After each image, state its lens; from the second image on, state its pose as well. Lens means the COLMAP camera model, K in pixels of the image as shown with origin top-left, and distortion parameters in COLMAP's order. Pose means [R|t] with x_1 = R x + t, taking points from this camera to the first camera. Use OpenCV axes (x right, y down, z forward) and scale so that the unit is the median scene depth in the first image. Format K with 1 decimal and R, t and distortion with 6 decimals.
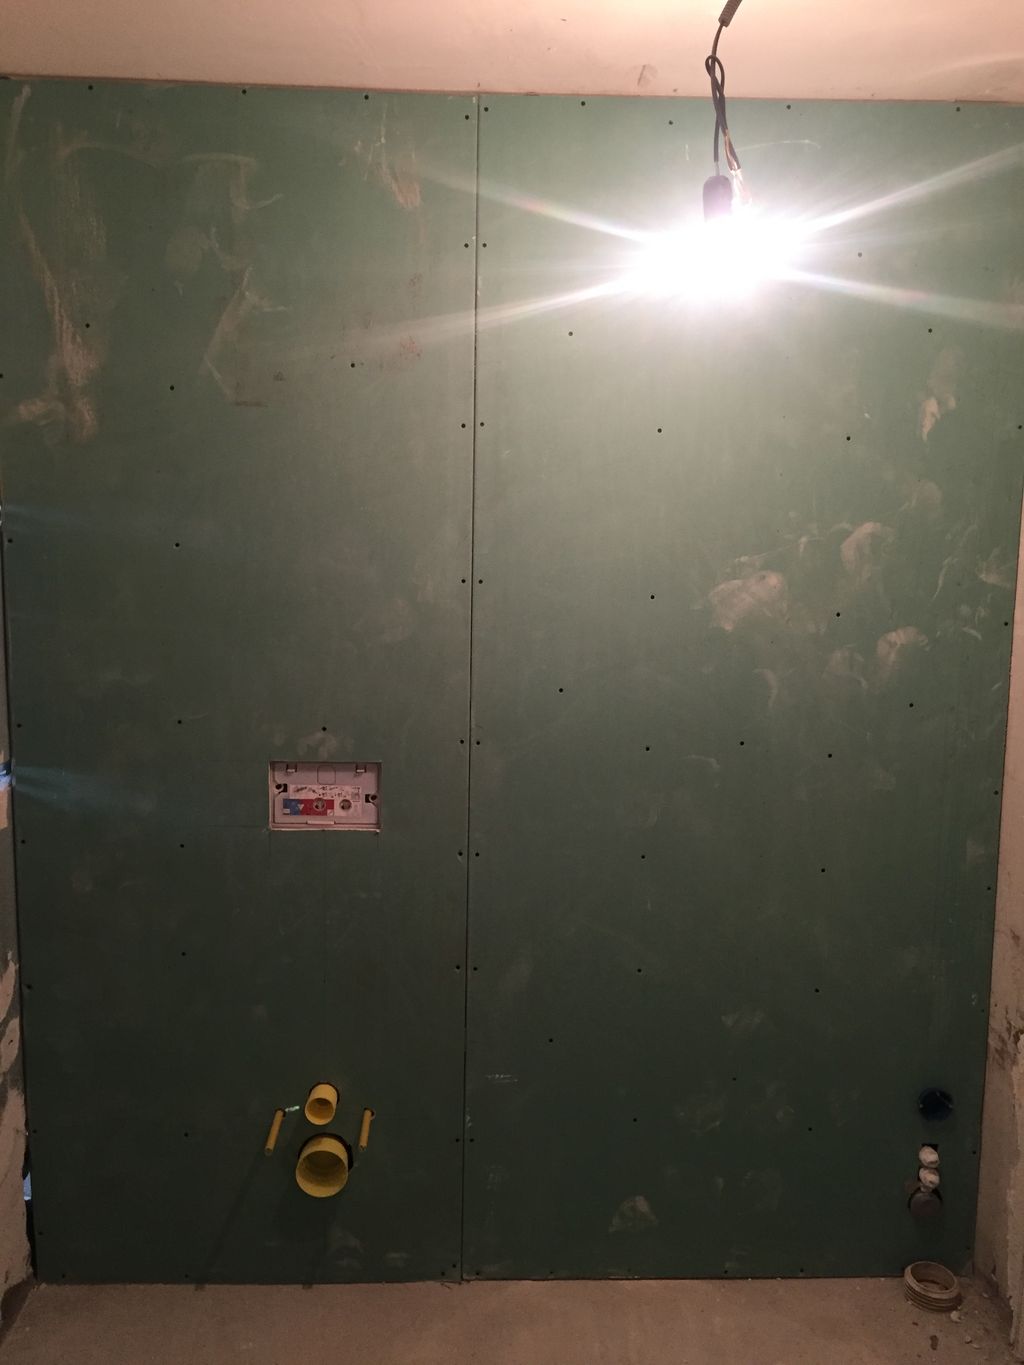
lens RADIAL K [[1176.6, 0, 512.0], [0, 1176.6, 682.5], [0, 0, 1]] dist [0.079644, -0.096060]
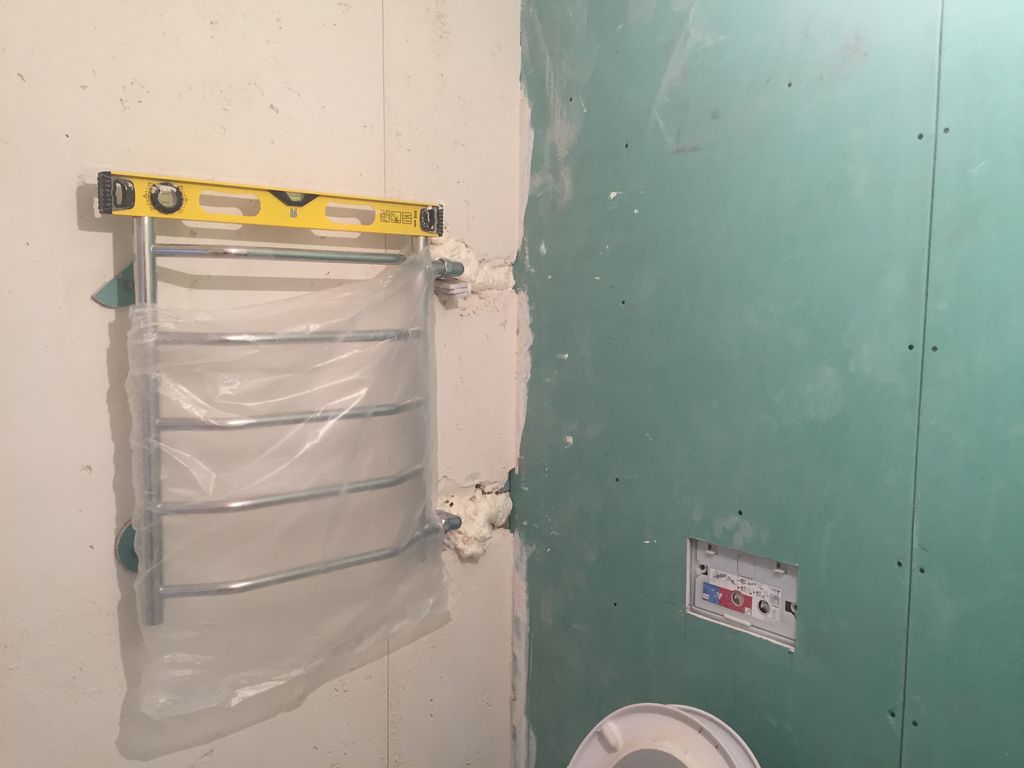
lens RADIAL K [[882.7, 0, 512.0], [0, 882.7, 384.0], [0, 0, 1]] dist [0.079644, -0.096060]
pose [[0.624890, 0.064083, -0.778078, 0.234738], [-0.102018, 0.994783, -0.000002, -0.037175], [0.774018, 0.079379, 0.628168, 0.449782]]
